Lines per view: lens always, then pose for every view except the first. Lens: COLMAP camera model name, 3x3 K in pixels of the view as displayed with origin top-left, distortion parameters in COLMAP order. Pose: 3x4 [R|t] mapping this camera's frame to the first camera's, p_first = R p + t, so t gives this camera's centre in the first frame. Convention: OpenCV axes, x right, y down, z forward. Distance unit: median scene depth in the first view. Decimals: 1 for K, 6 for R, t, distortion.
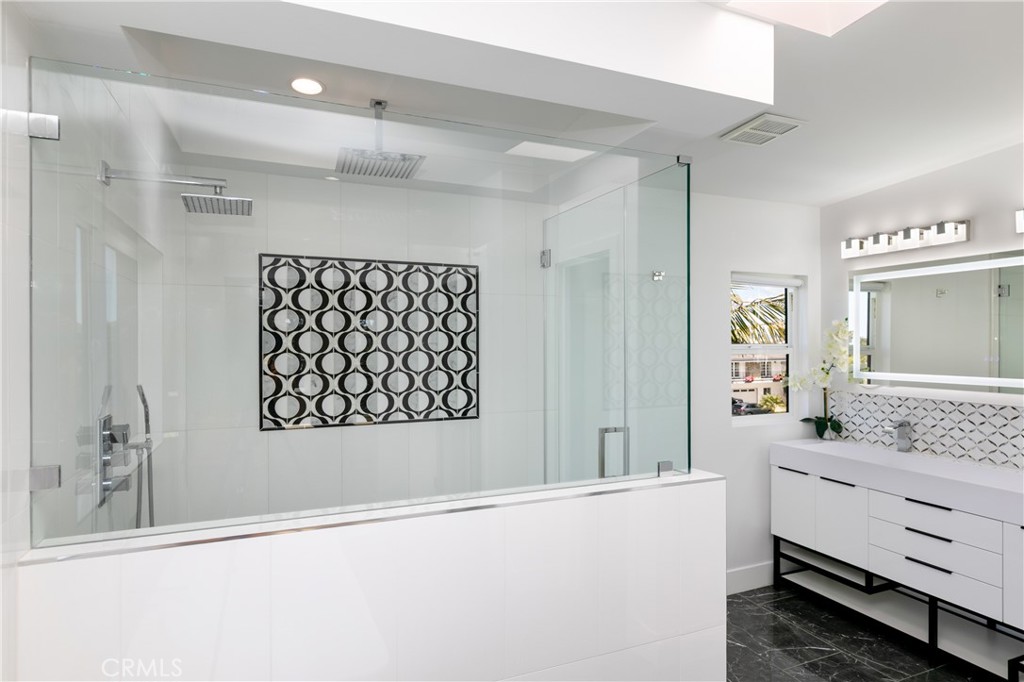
lens RADIAL K [[561.7, 0, 512.0], [0, 561.7, 341.0], [0, 0, 1]] dist [-0.003435, -0.000906]
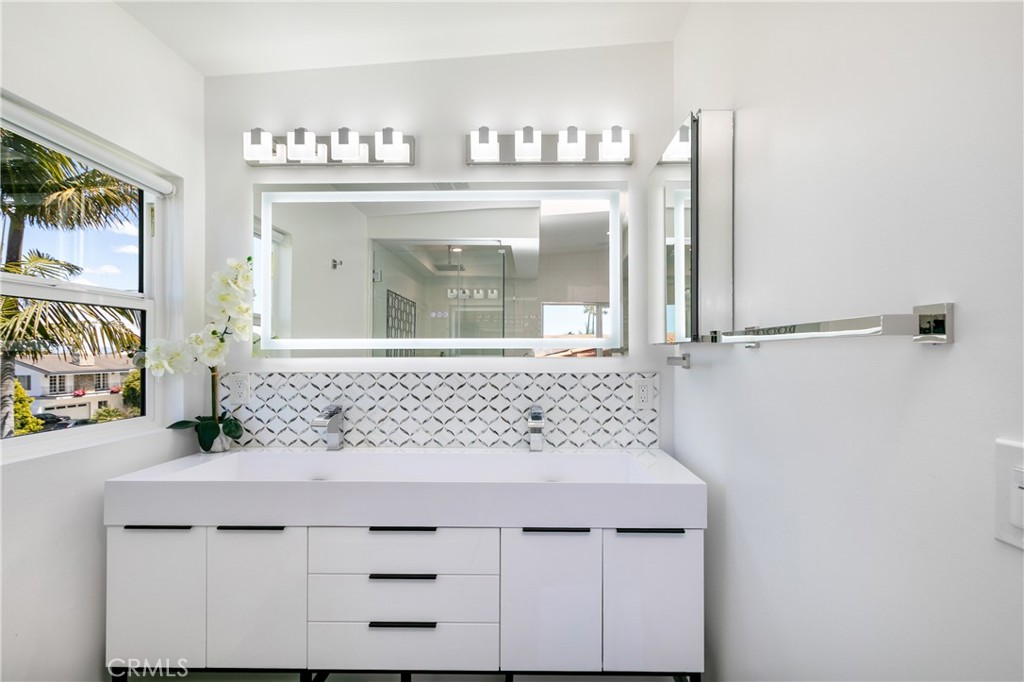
lens RADIAL K [[469.7, 0, 513.6], [0, 469.7, 351.3], [0, 0, 1]] dist [-0.002602, -0.000764]
pose [[0.412329, 0.006710, 0.911010, 0.233259], [0.000533, 0.999971, -0.007606, 0.071484], [-0.911035, 0.003621, 0.412313, 0.504314]]
